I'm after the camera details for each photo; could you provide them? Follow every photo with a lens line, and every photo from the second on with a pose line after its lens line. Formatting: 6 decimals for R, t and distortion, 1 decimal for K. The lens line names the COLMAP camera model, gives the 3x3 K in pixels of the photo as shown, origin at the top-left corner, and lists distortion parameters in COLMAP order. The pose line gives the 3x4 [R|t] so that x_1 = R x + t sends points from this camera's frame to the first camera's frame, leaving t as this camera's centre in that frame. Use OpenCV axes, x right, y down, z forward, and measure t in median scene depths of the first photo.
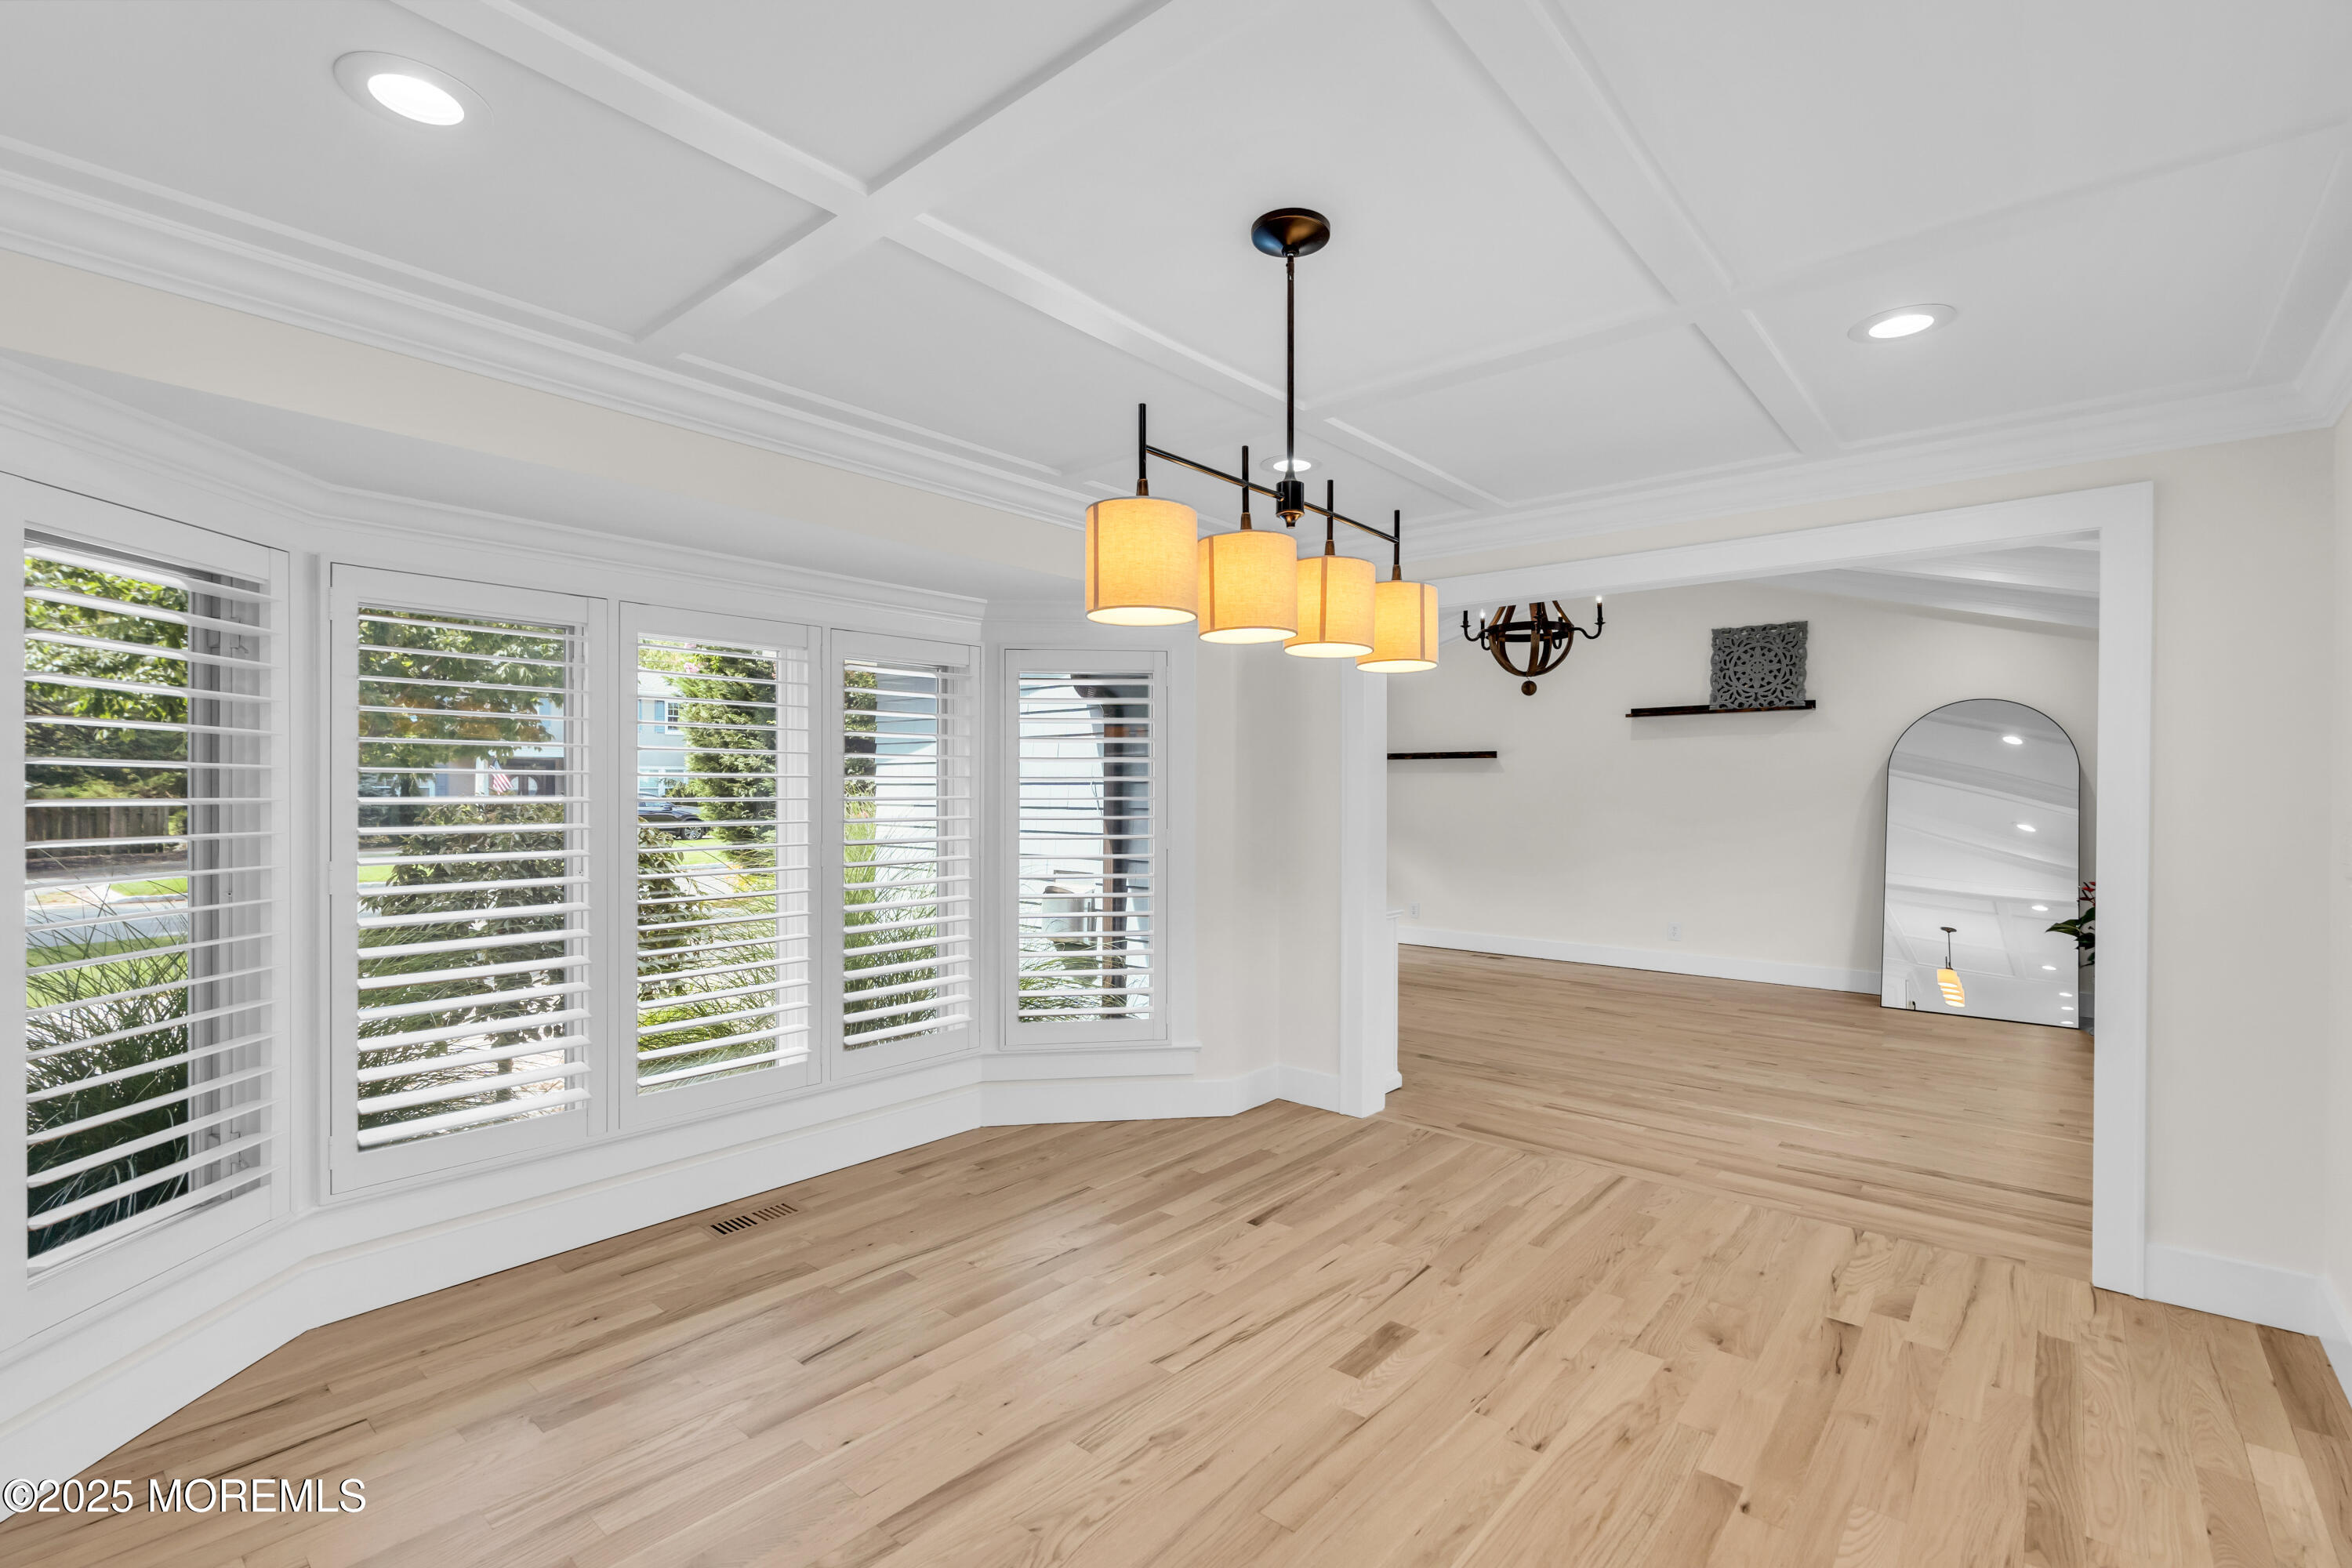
lens RADIAL K [[1061.8, 0, 1185.3], [0, 1061.8, 790.4], [0, 0, 1]] dist [-0.005976, -0.000030]
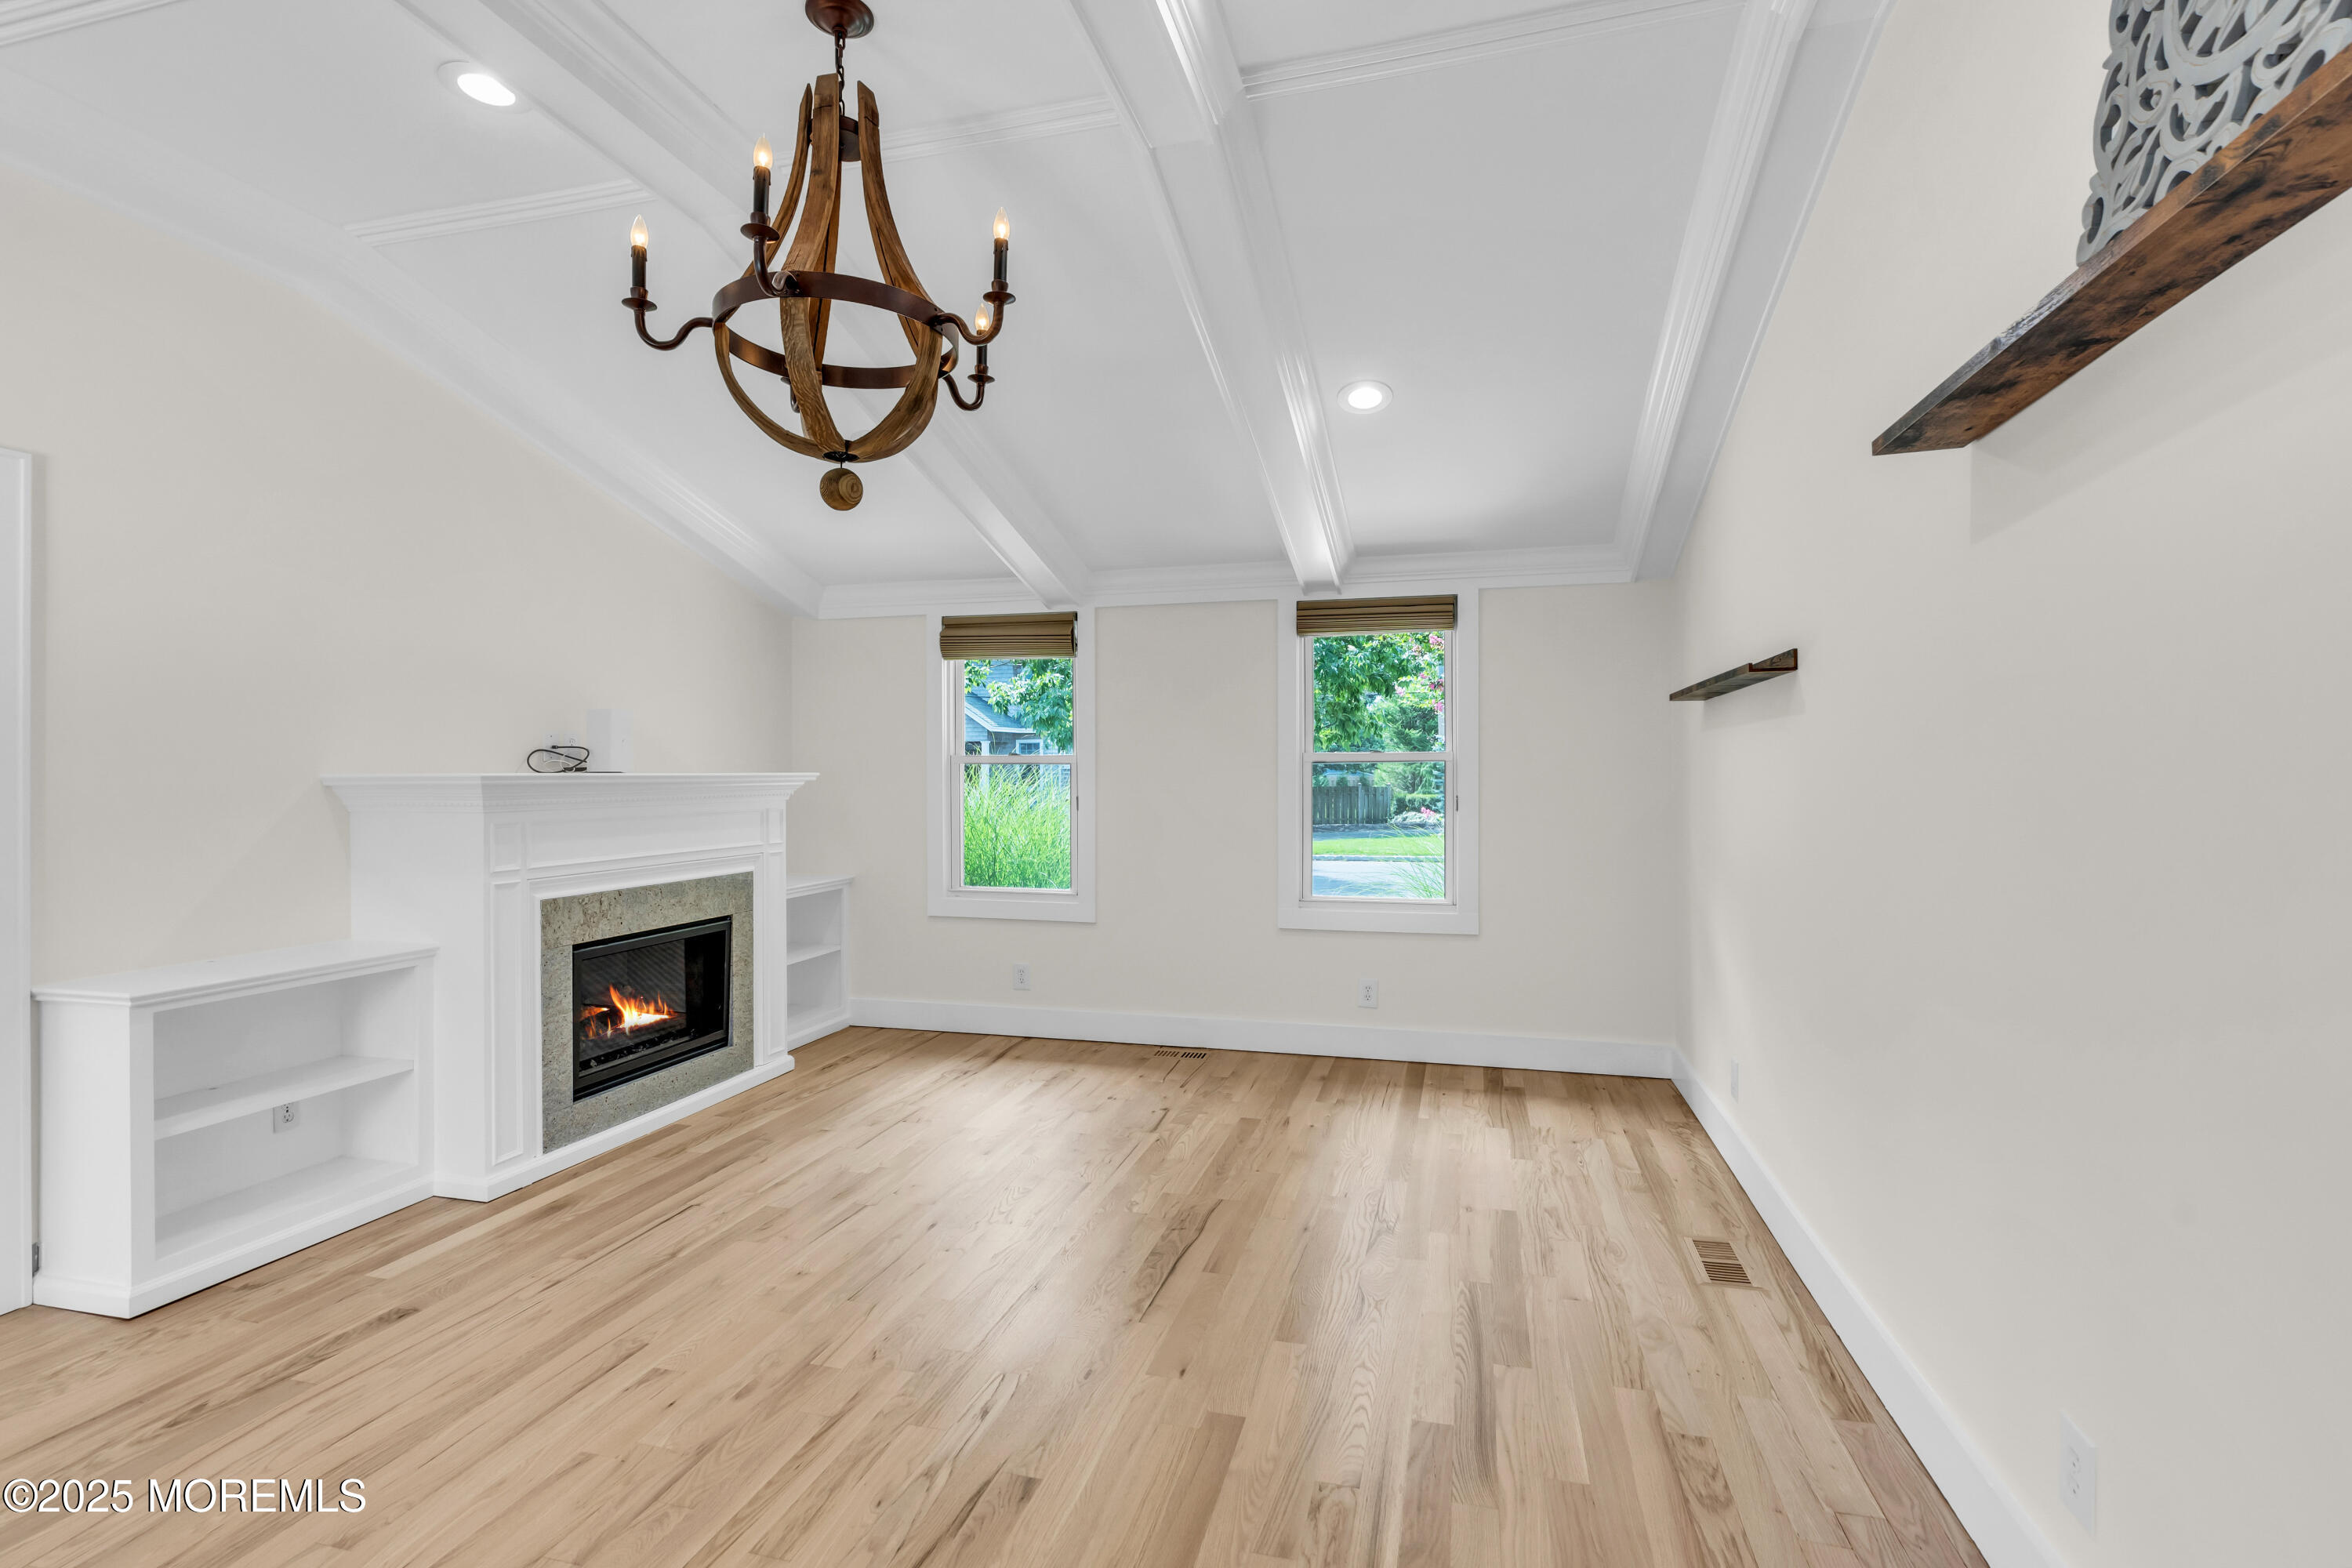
lens RADIAL K [[1084.0, 0, 1204.7], [0, 1084.0, 776.8], [0, 0, 1]] dist [-0.001573, 0.000738]
pose [[0.435779, -0.005307, -0.900038, 0.612752], [0.005960, 0.999978, -0.003011, 0.002726], [0.900034, -0.004052, 0.435801, 0.819059]]
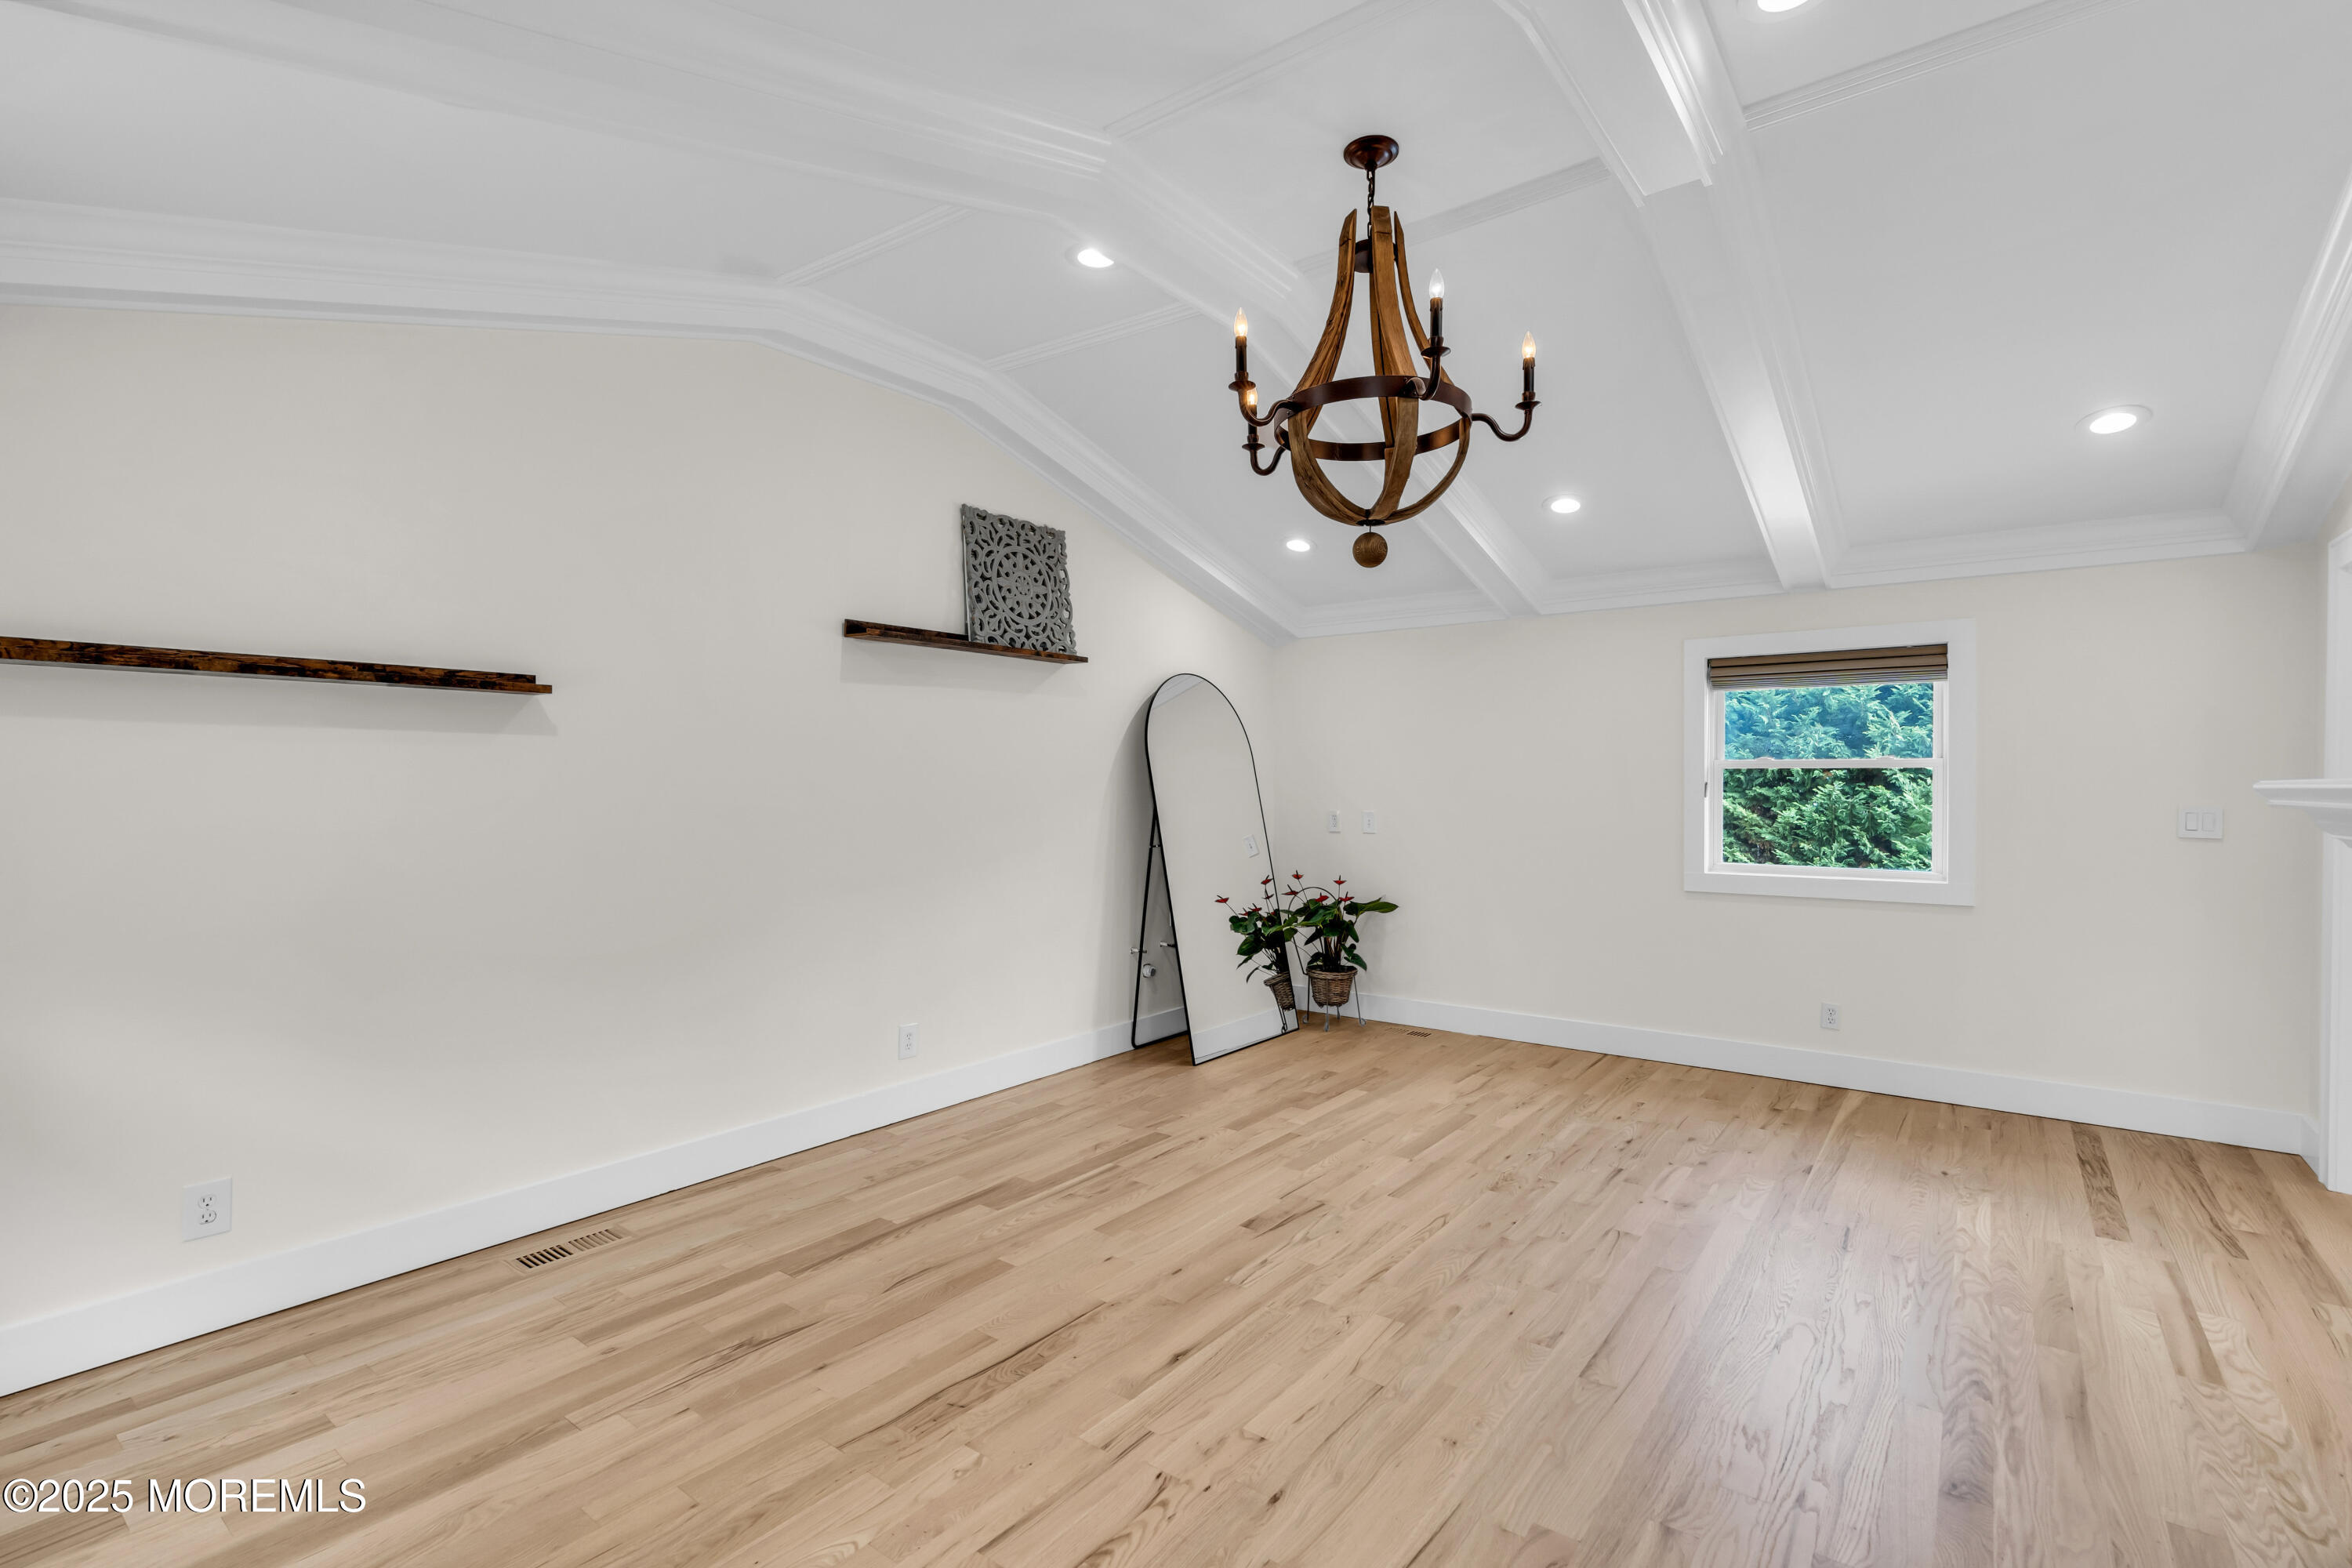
lens RADIAL K [[1061.8, 0, 1185.3], [0, 1061.8, 790.4], [0, 0, 1]] dist [-0.005976, -0.000030]
pose [[-0.049584, -0.011347, 0.998706, -0.096357], [-0.000493, 0.999936, 0.011336, -0.001994], [-0.998770, 0.000069, -0.049586, 0.946857]]
